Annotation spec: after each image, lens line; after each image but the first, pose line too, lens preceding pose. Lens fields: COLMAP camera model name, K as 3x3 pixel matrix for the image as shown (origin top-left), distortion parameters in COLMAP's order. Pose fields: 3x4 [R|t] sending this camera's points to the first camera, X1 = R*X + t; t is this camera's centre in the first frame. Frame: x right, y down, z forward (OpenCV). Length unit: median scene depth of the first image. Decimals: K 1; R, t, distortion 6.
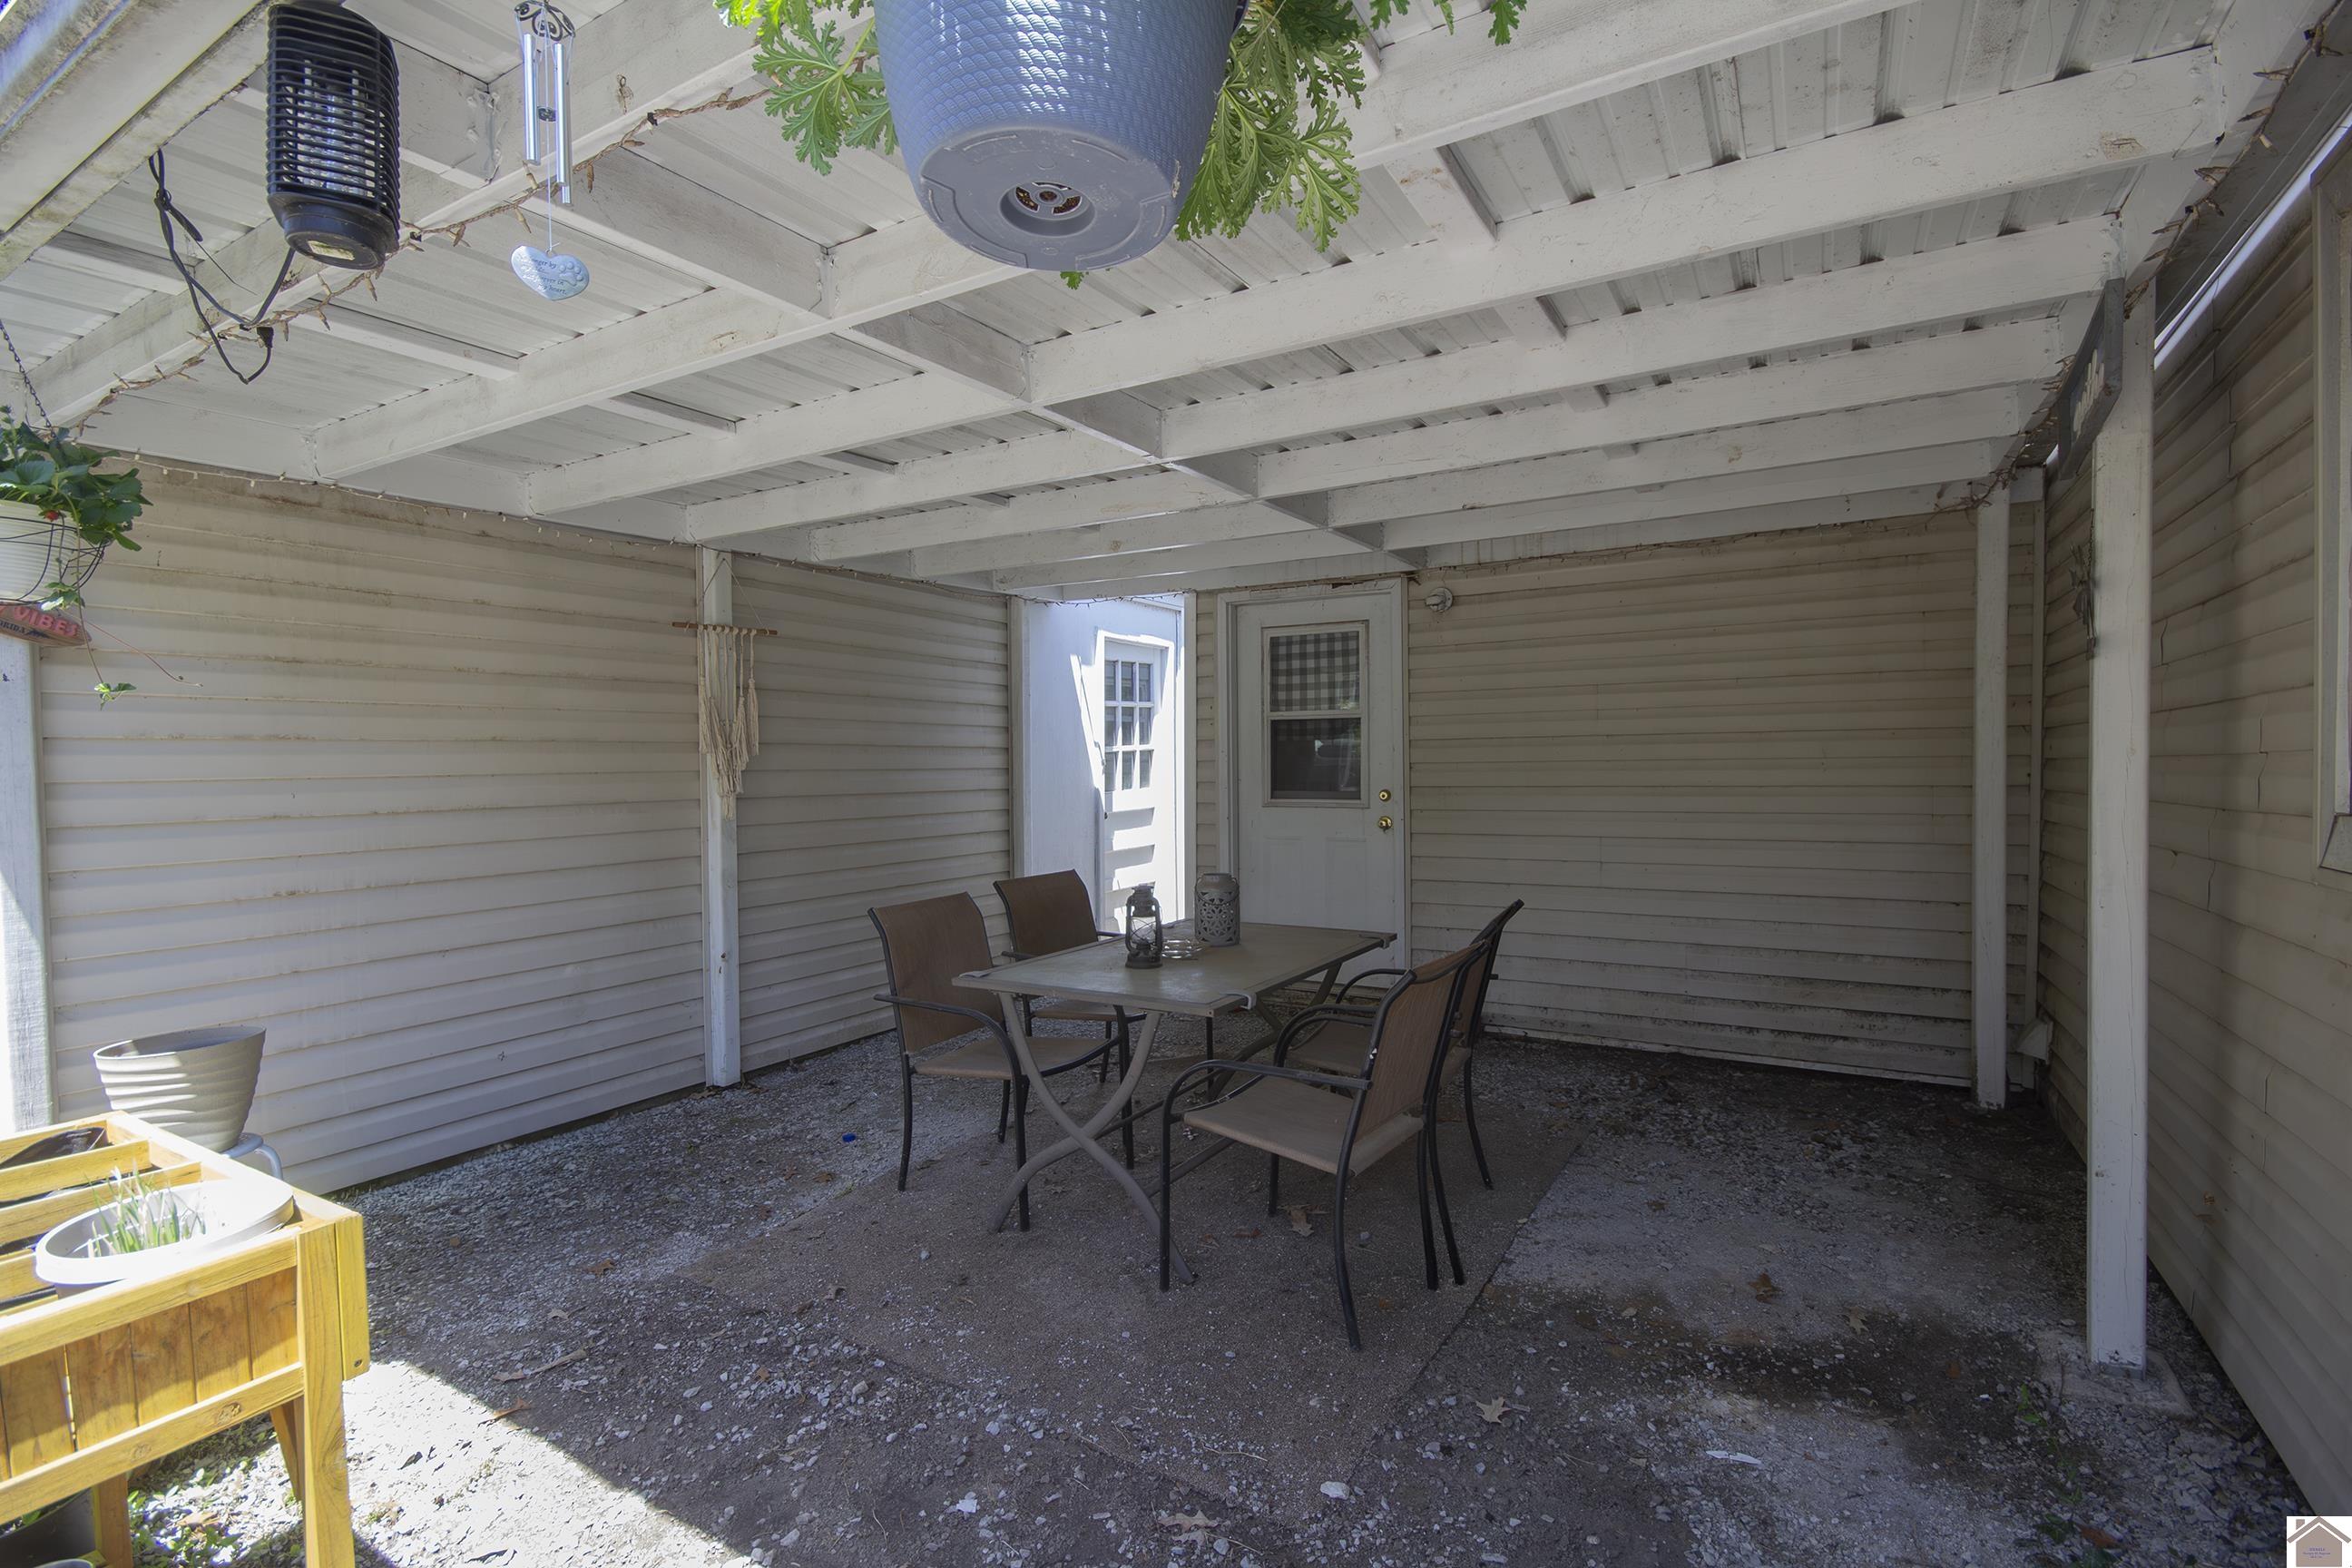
lens RADIAL K [[1101.5, 0, 1174.7], [0, 1101.5, 770.7], [0, 0, 1]] dist [-0.003237, -0.000588]
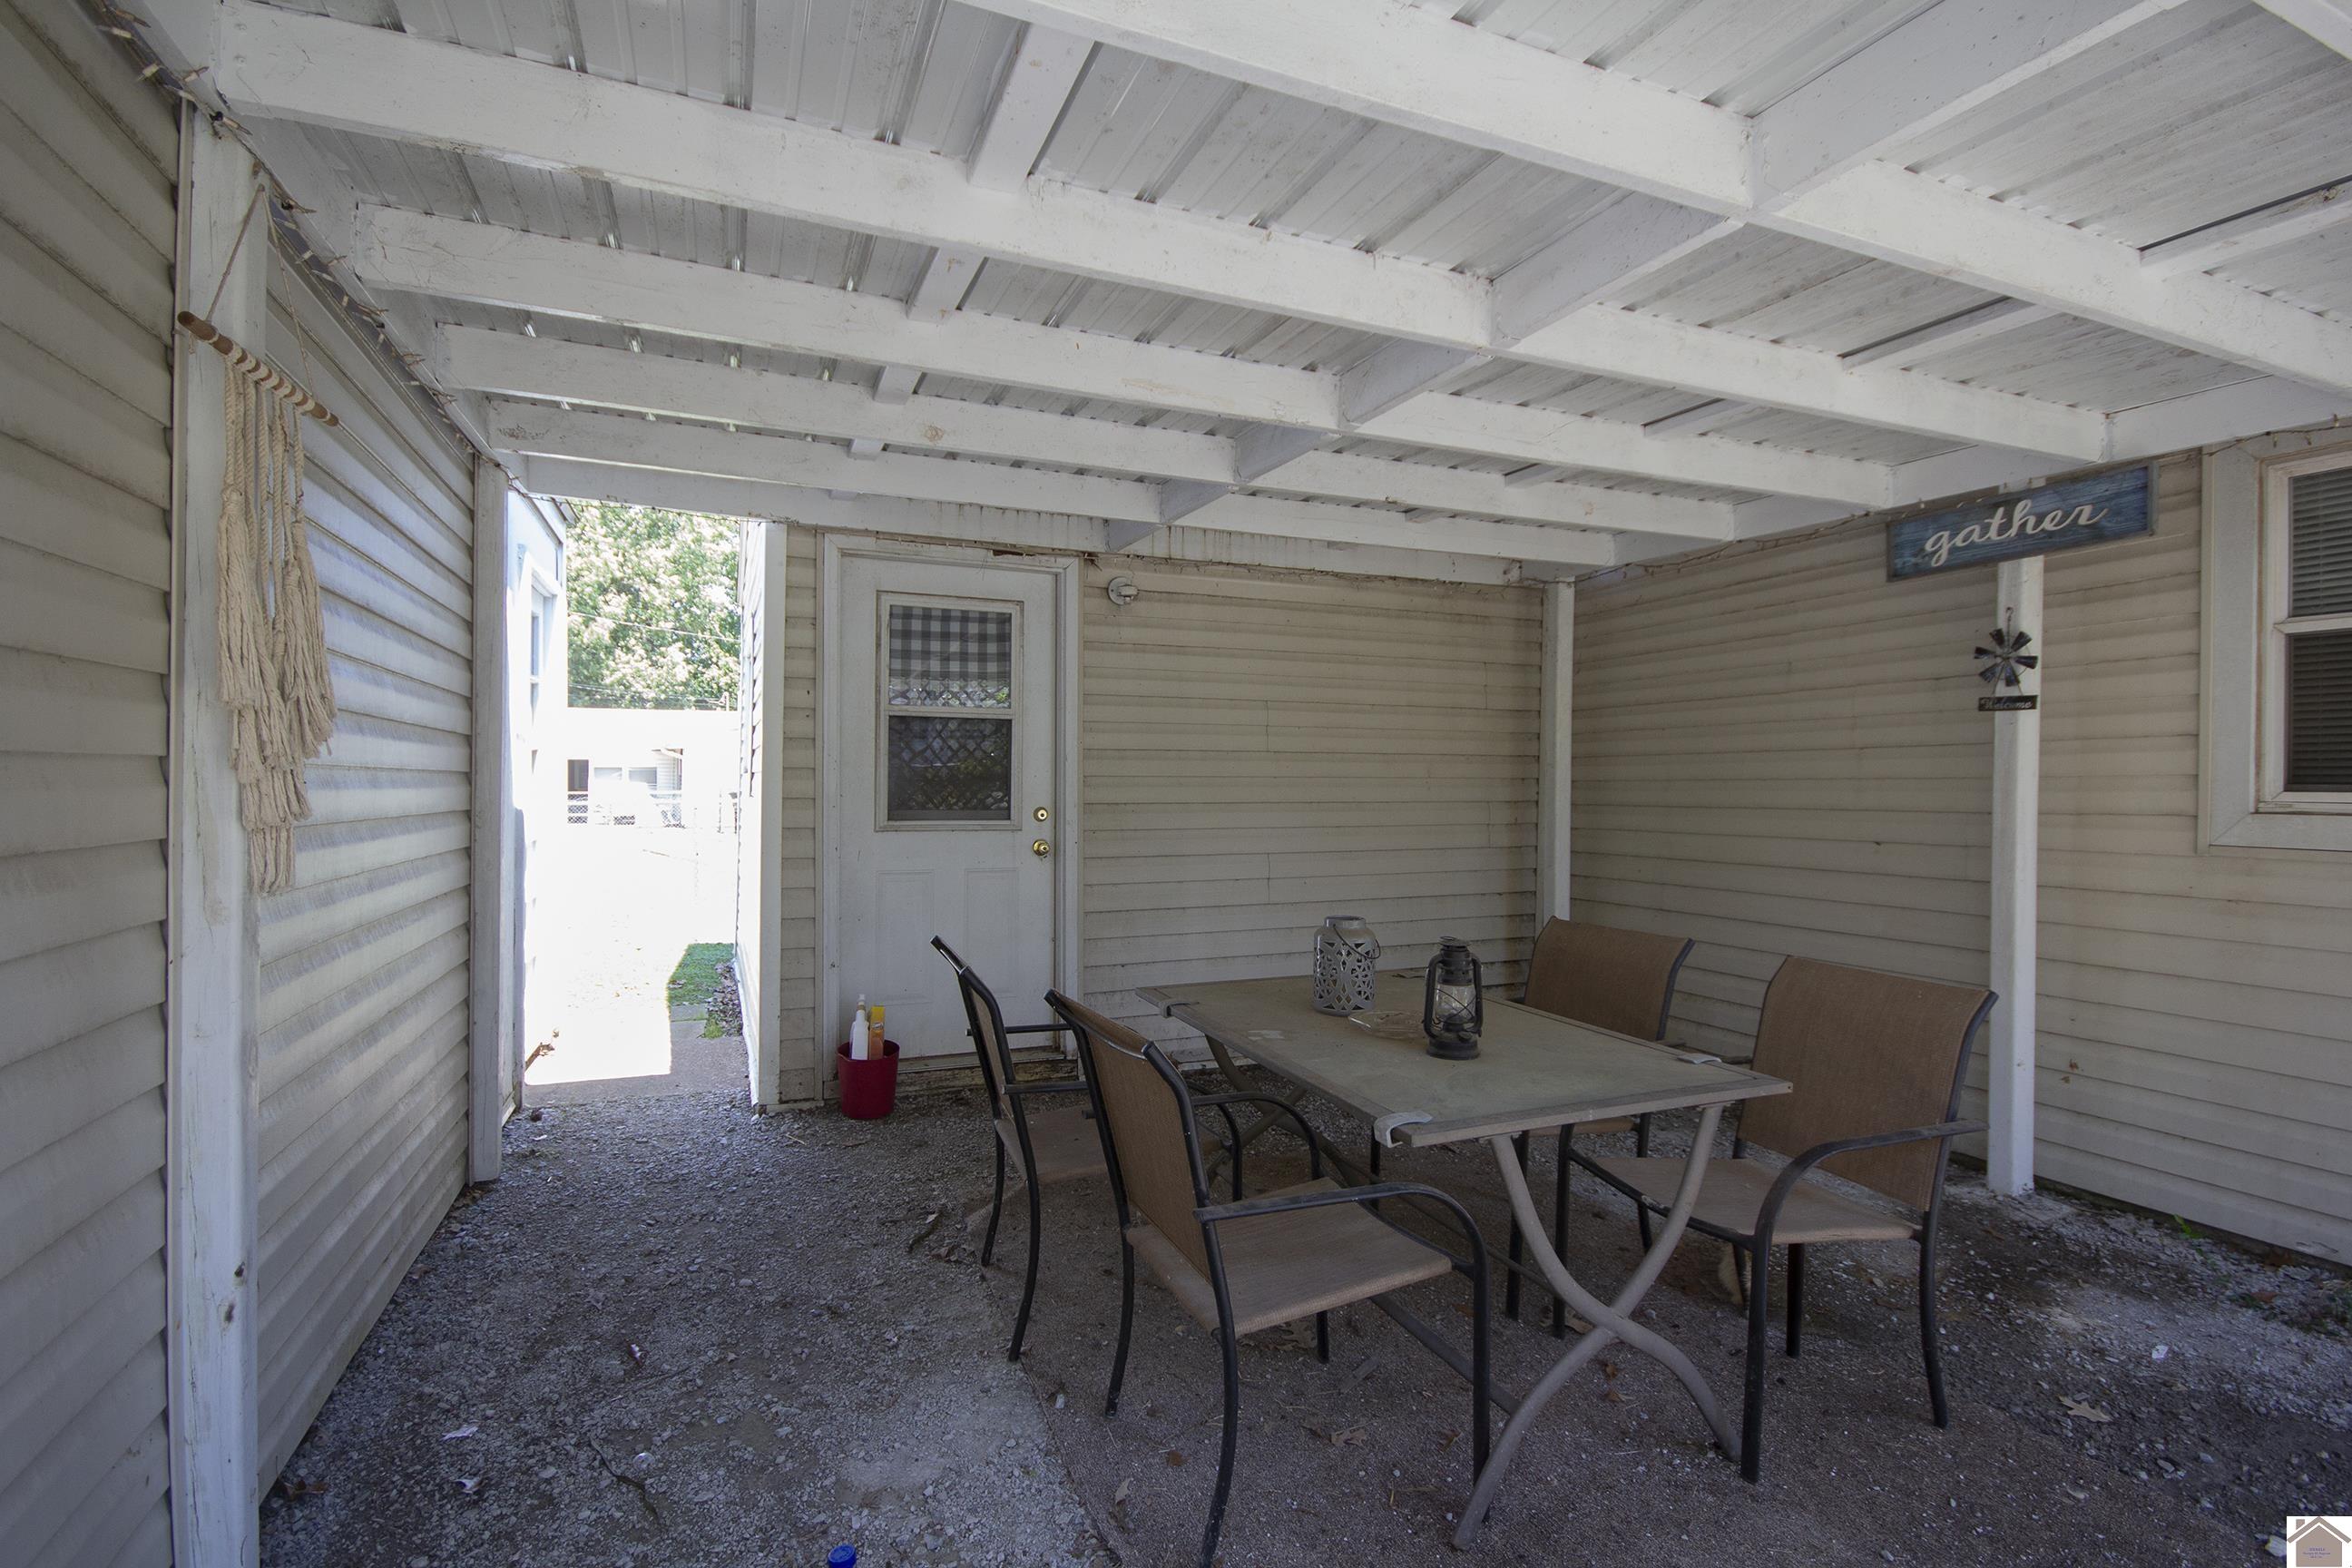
lens RADIAL K [[1101.5, 0, 1174.7], [0, 1101.5, 770.7], [0, 0, 1]] dist [-0.003237, -0.000588]
pose [[0.591734, 0.016359, 0.805968, -0.443040], [-0.009852, 0.999866, -0.013062, -0.000798], [-0.806073, -0.000211, 0.591816, 0.447398]]
